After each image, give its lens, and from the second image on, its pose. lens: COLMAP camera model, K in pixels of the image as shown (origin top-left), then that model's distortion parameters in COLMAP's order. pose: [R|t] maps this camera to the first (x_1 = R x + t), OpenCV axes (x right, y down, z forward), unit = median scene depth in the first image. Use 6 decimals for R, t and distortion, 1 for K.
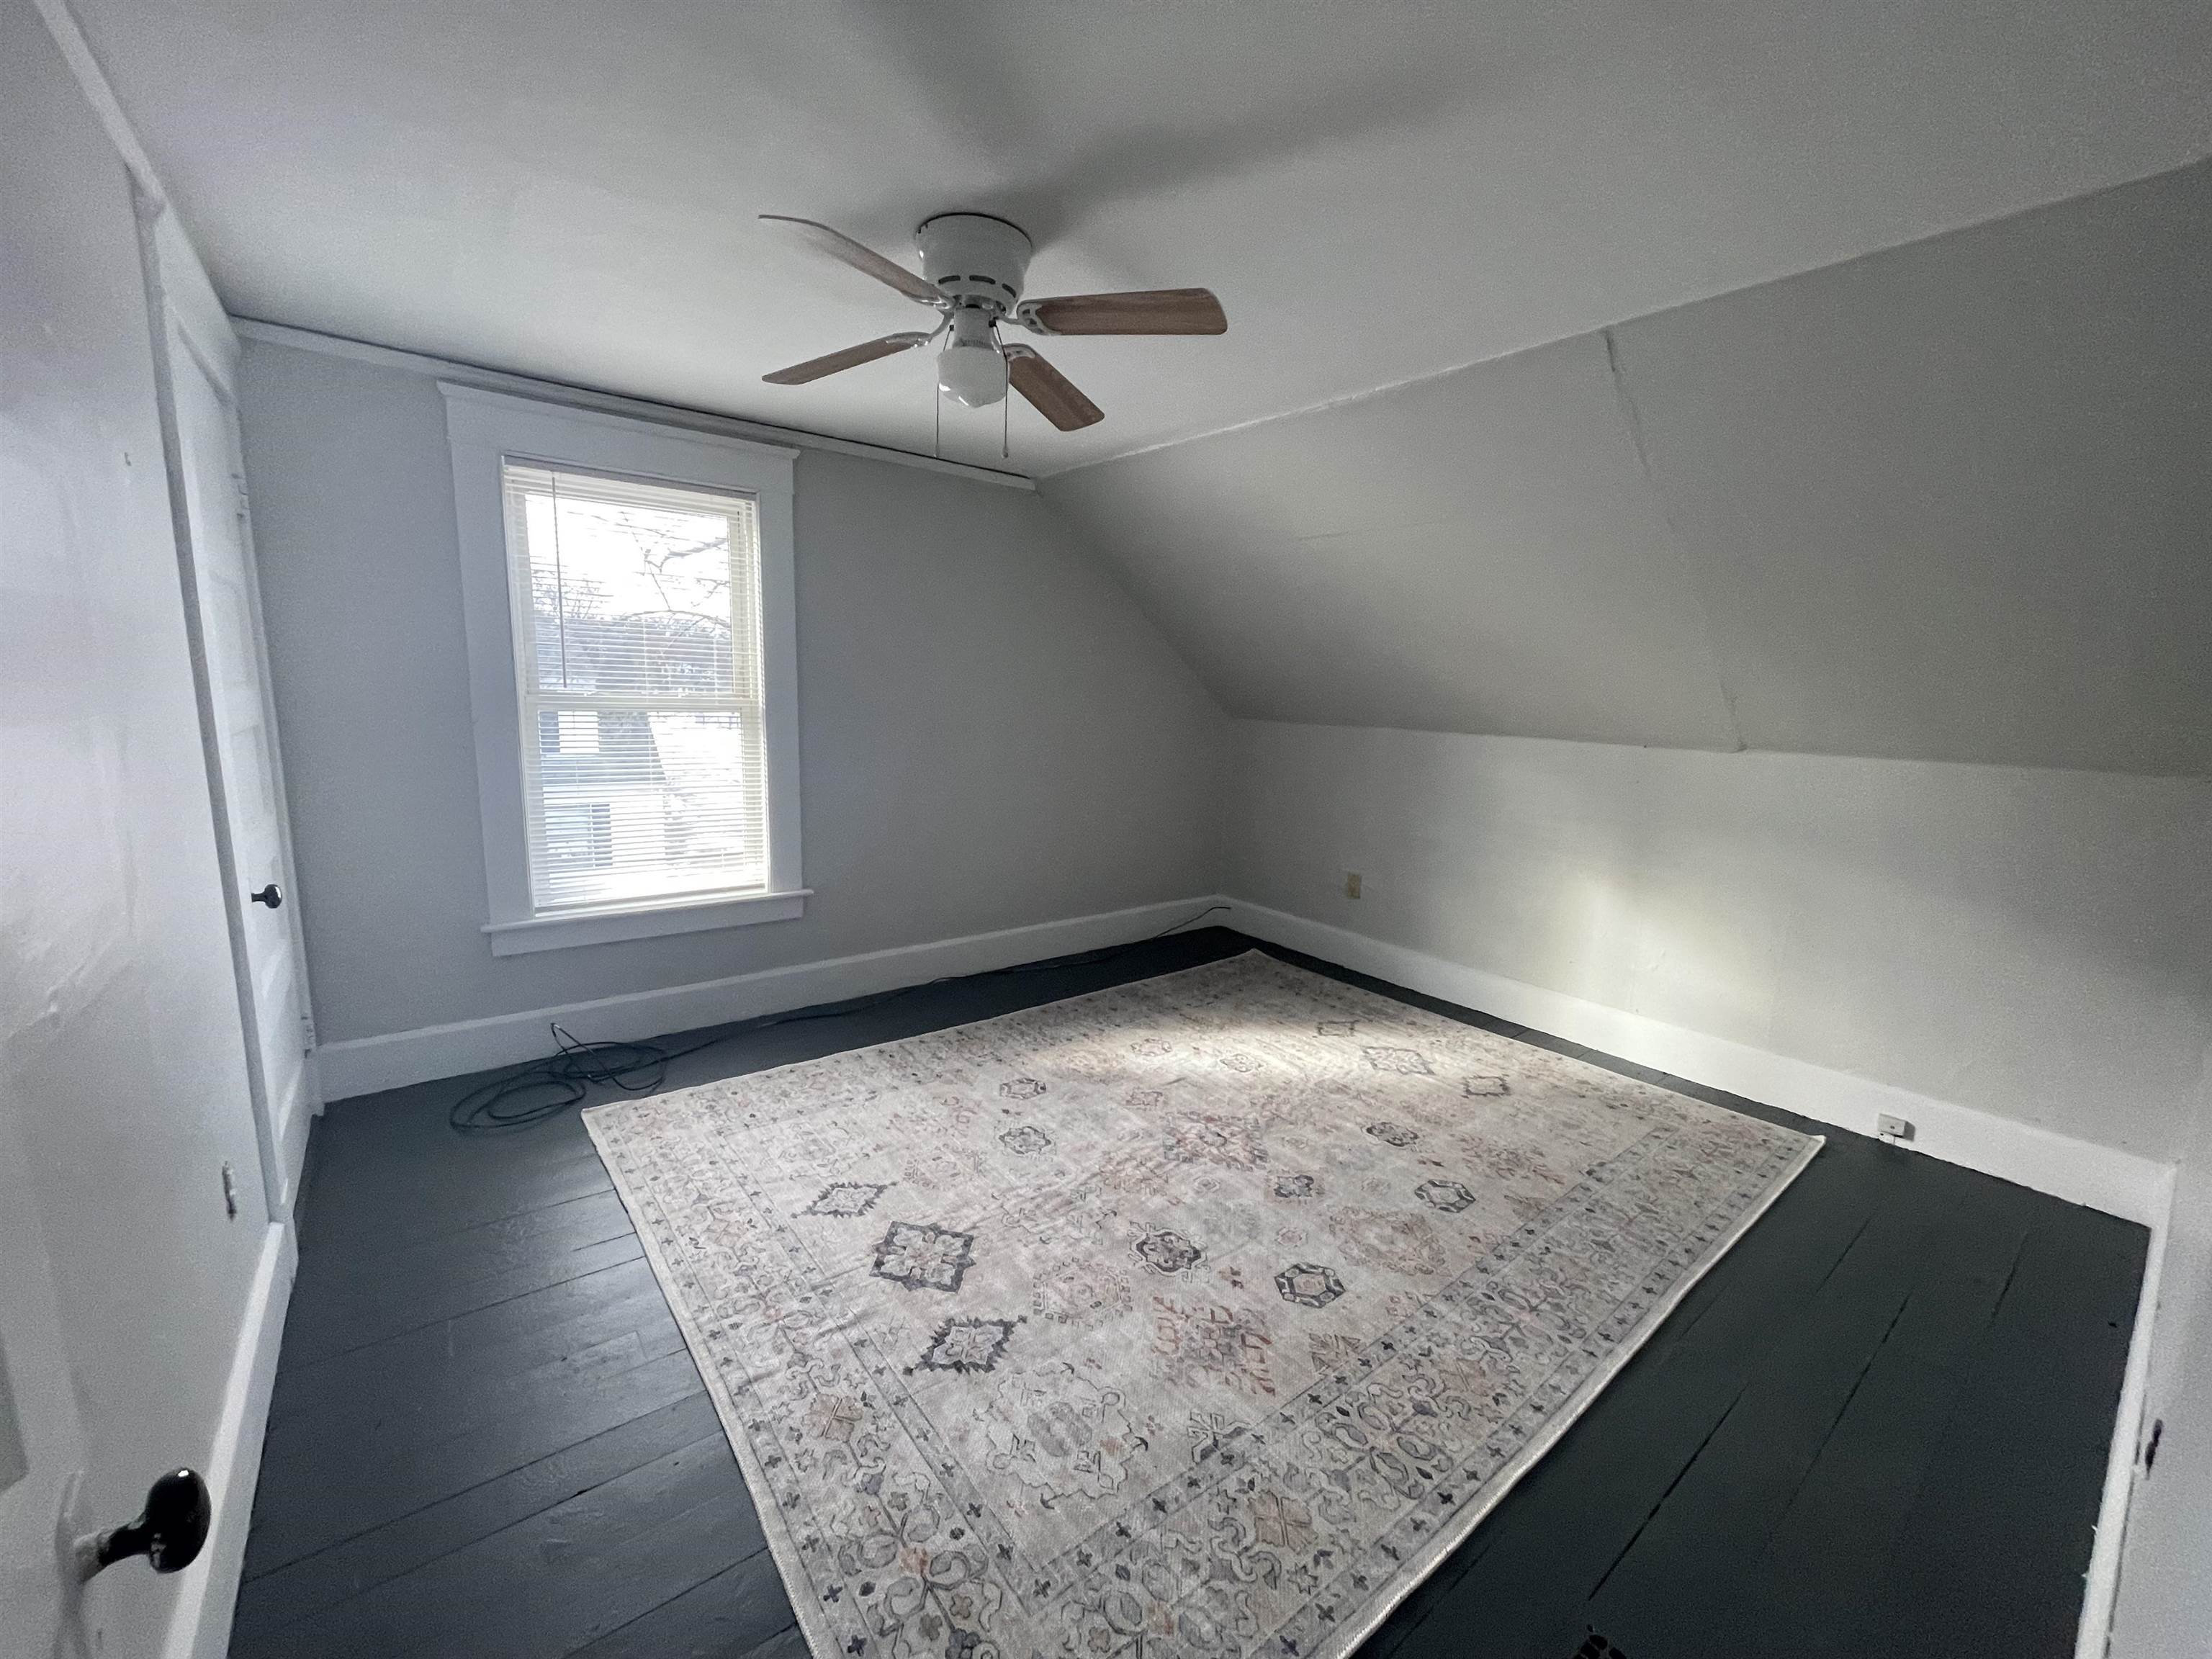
lens RADIAL K [[893.4, 0, 1116.4], [0, 893.4, 832.9], [0, 0, 1]] dist [-0.003744, 0.001045]
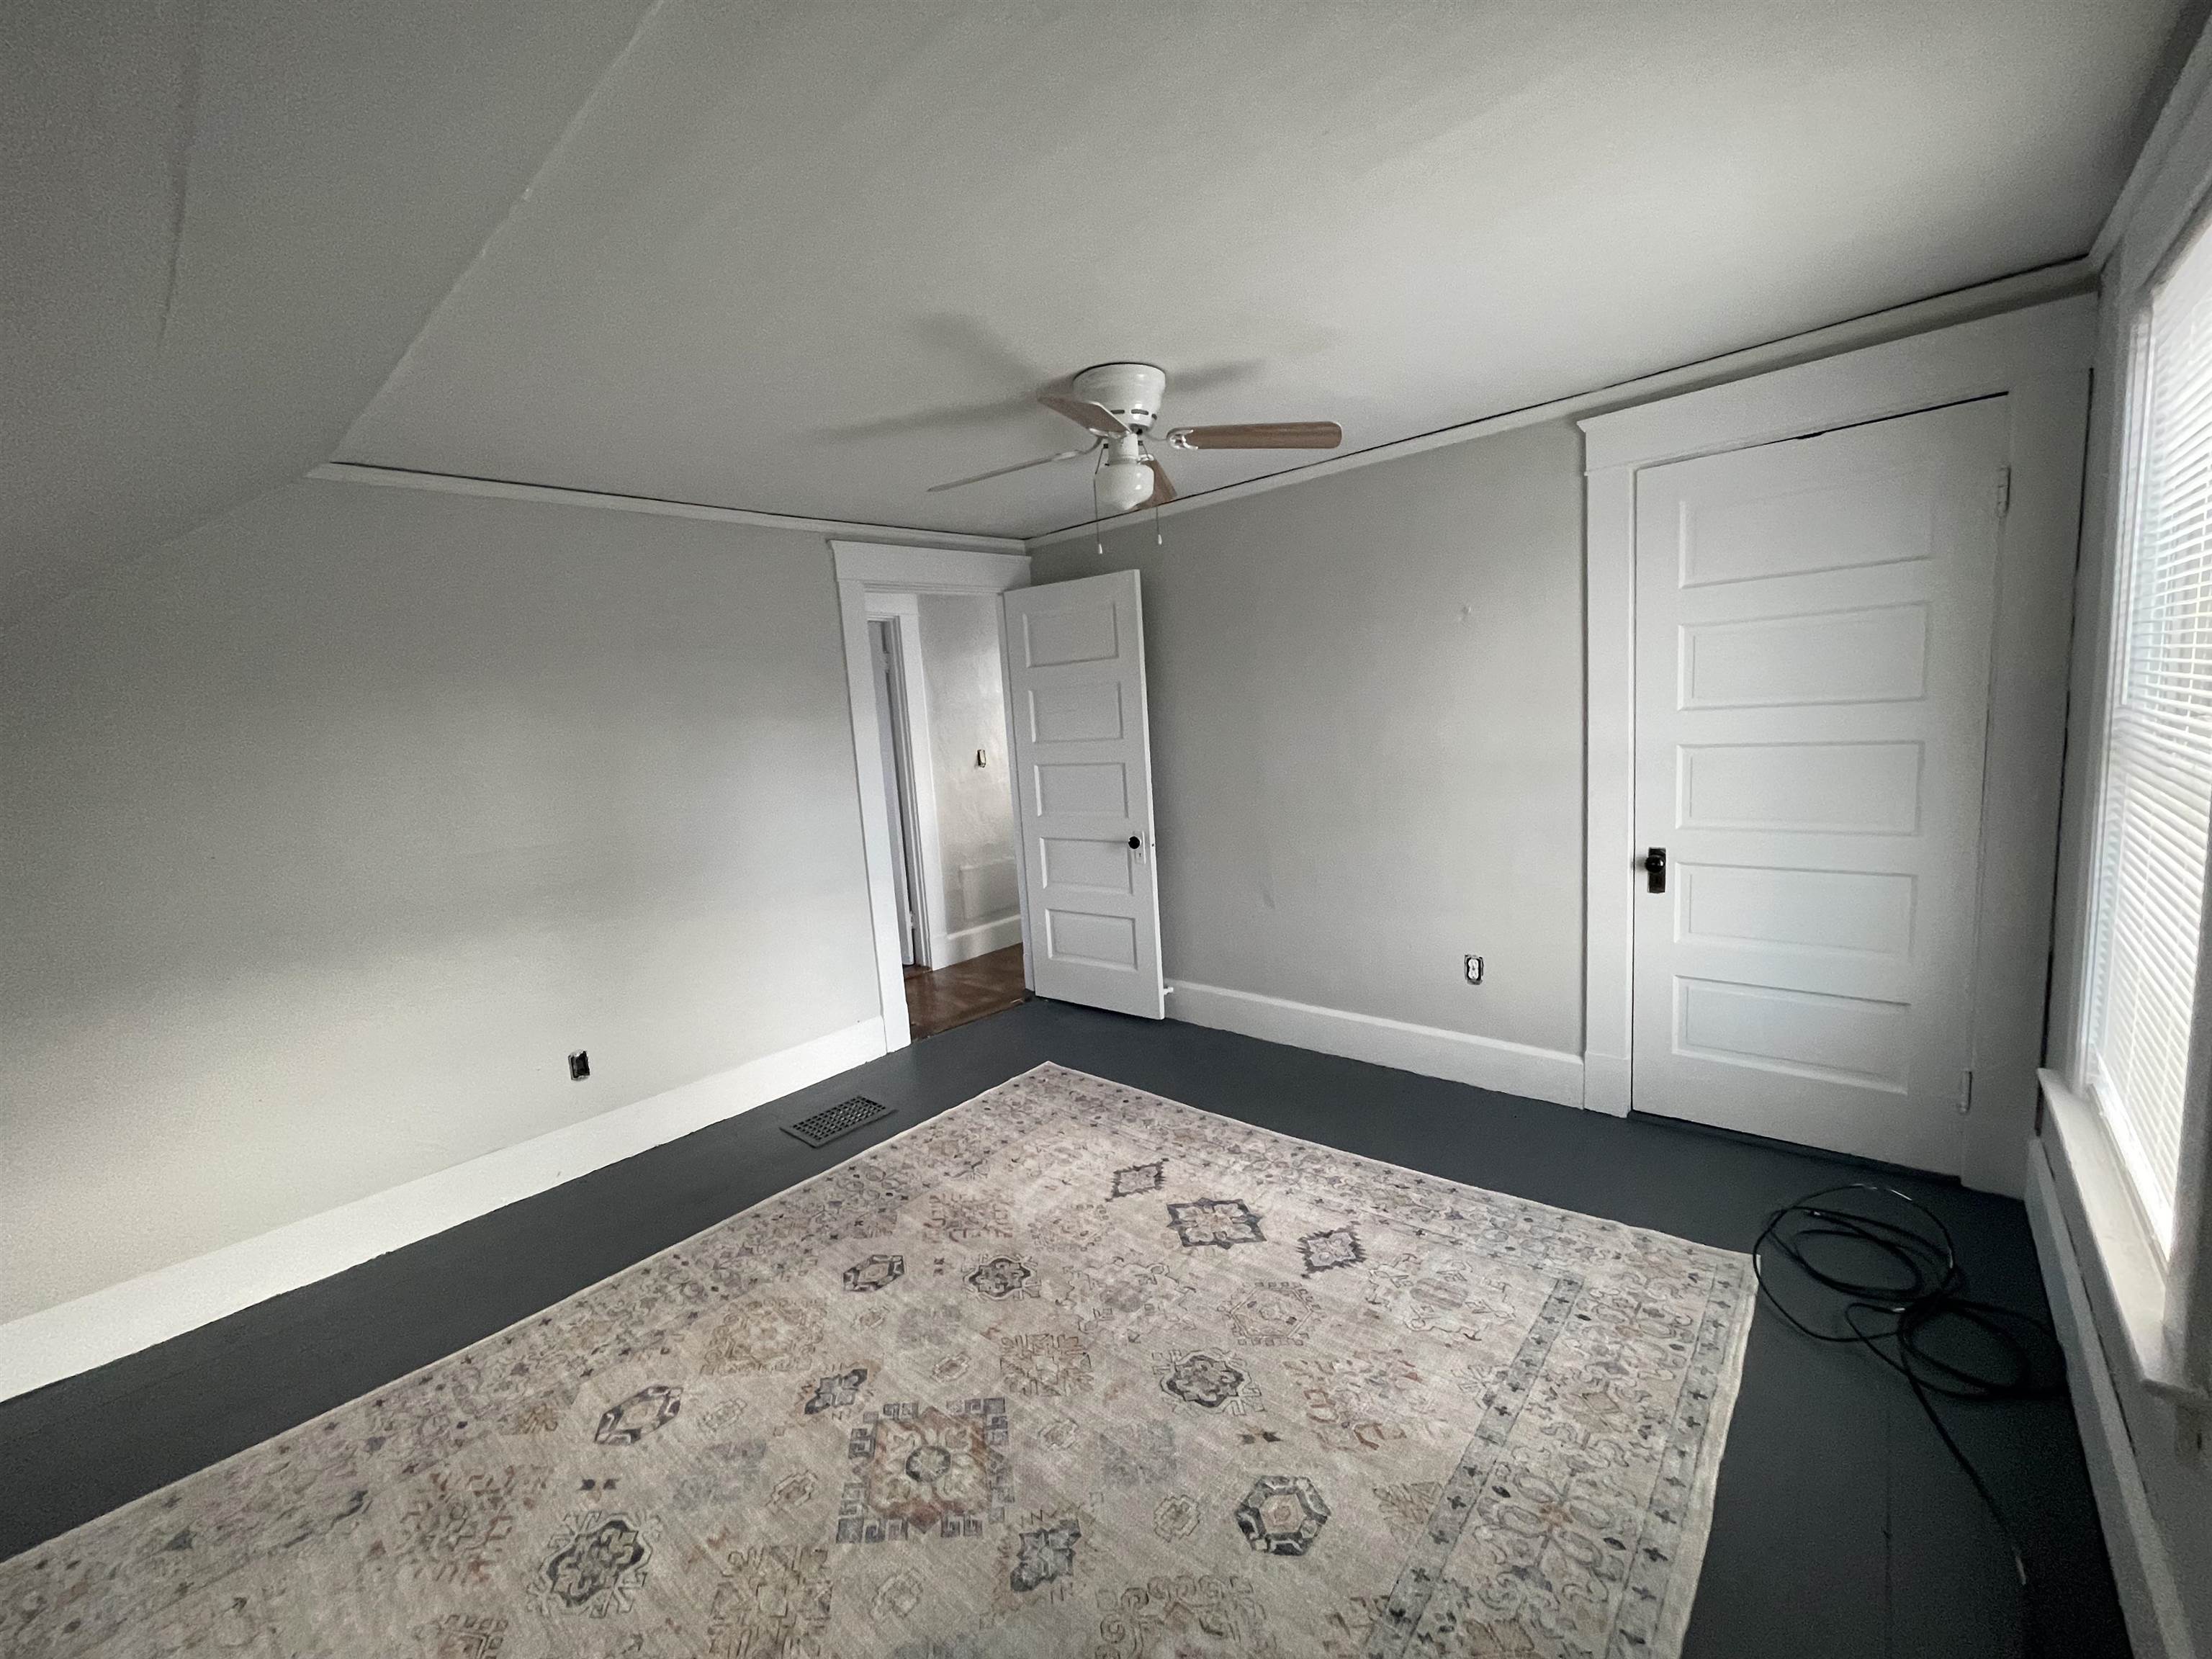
lens RADIAL K [[893.4, 0, 1108.6], [0, 893.4, 828.0], [0, 0, 1]] dist [-0.003744, 0.001045]
pose [[-0.983647, 0.061441, -0.169302, 0.078272], [0.011019, 0.958782, 0.283928, -0.330845], [0.179768, 0.277419, -0.943781, 1.875741]]
